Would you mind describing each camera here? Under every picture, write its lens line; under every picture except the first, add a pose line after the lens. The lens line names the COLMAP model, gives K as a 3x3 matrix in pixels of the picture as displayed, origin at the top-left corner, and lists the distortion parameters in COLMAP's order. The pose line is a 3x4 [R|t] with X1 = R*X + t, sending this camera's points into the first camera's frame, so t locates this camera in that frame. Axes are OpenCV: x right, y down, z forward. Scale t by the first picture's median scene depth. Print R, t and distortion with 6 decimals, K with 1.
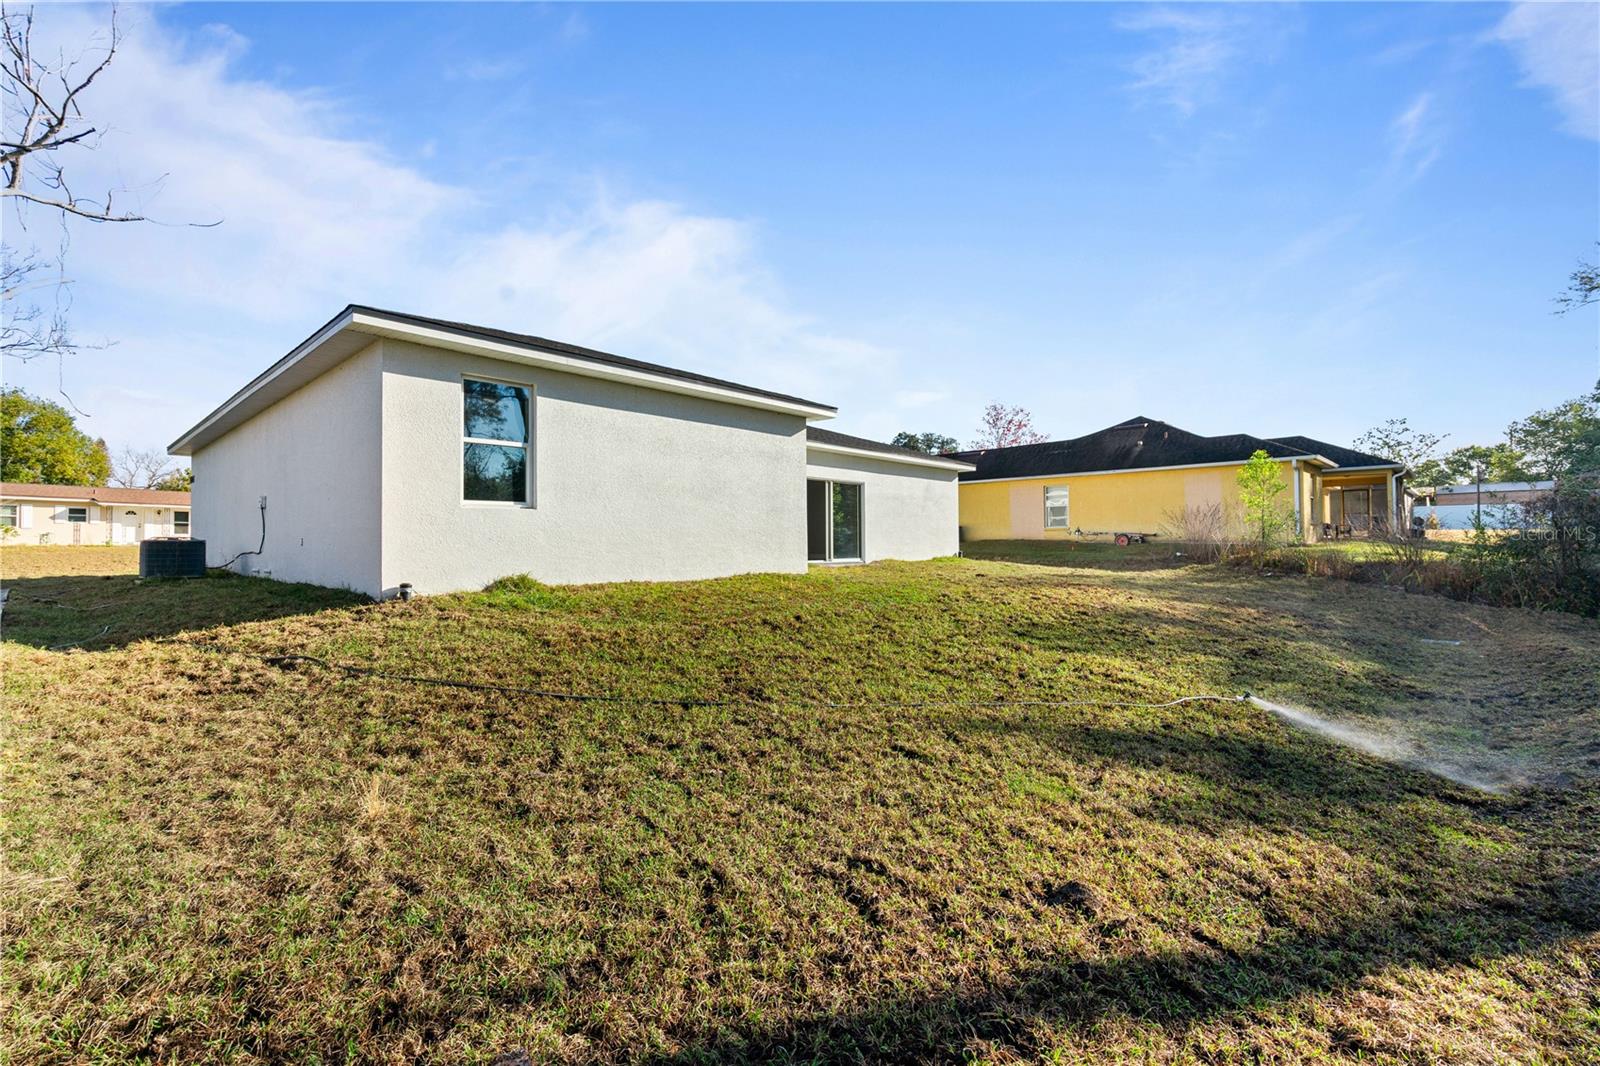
lens RADIAL K [[720.3, 0, 797.4], [0, 720.3, 528.2], [0, 0, 1]] dist [-0.001993, 0.000251]
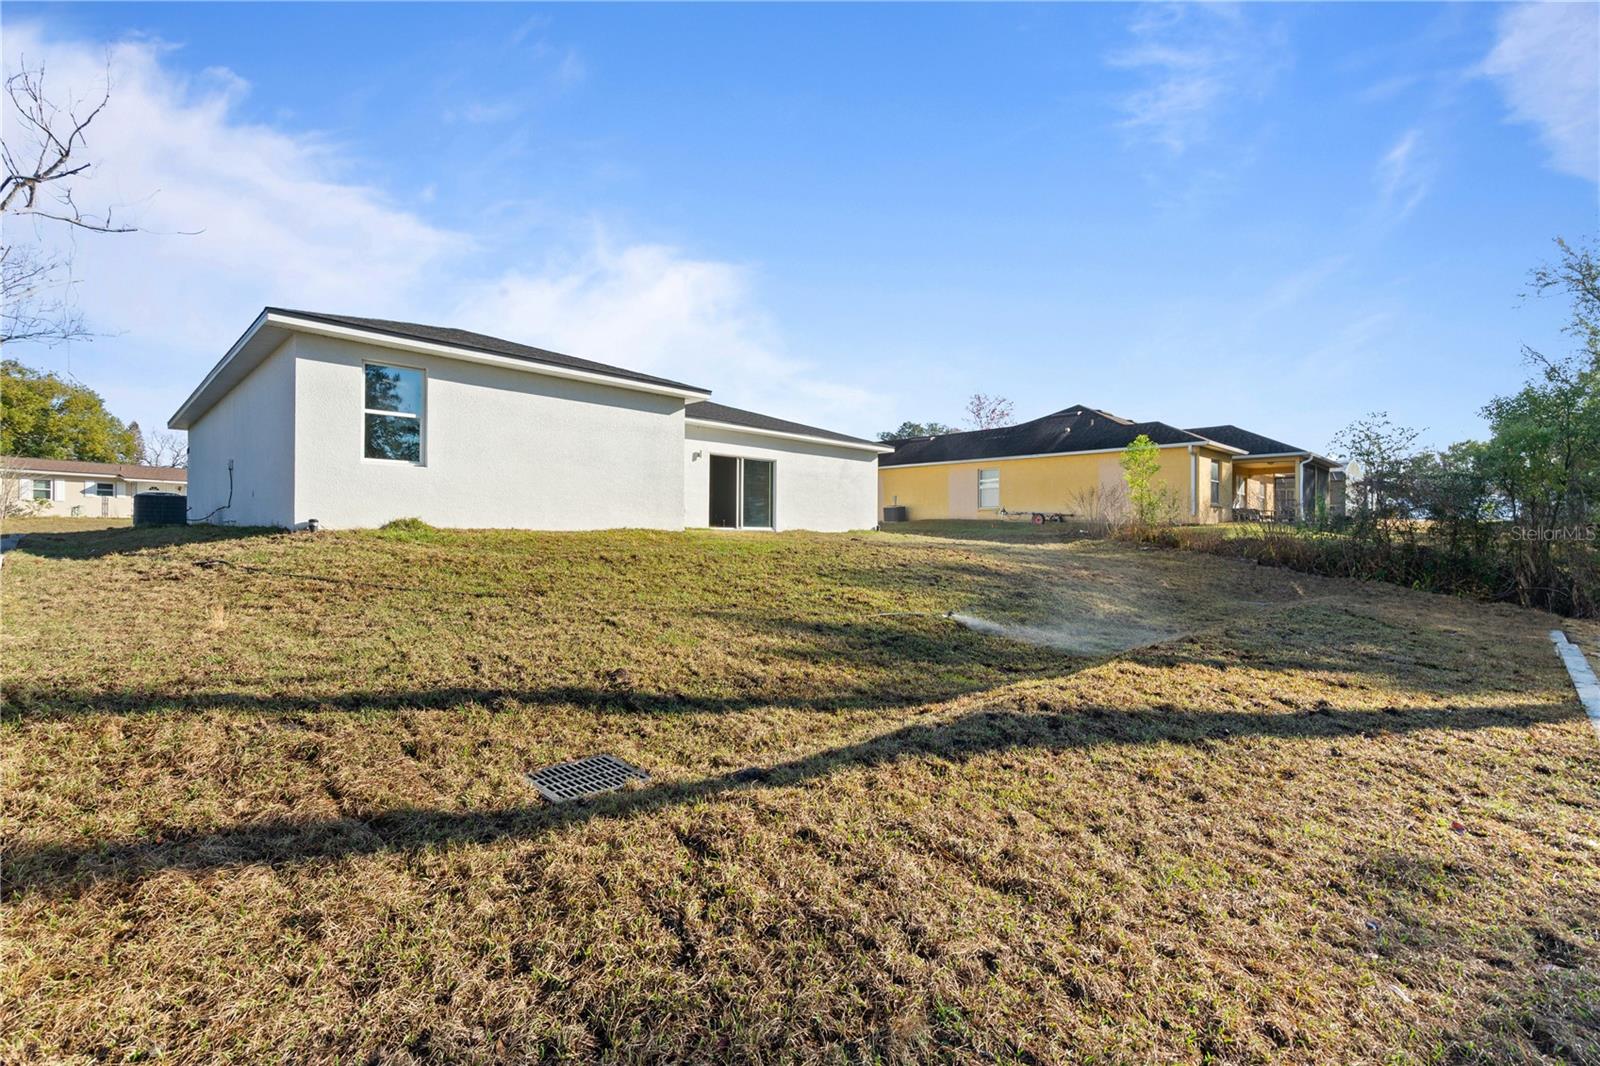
lens RADIAL K [[729.8, 0, 805.9], [0, 729.8, 531.7], [0, 0, 1]] dist [-0.004890, 0.000675]
pose [[0.999540, 0.013057, -0.027376, 0.173478], [-0.012624, 0.999793, 0.015936, 0.029840], [0.027578, -0.015584, 0.999498, -0.135130]]
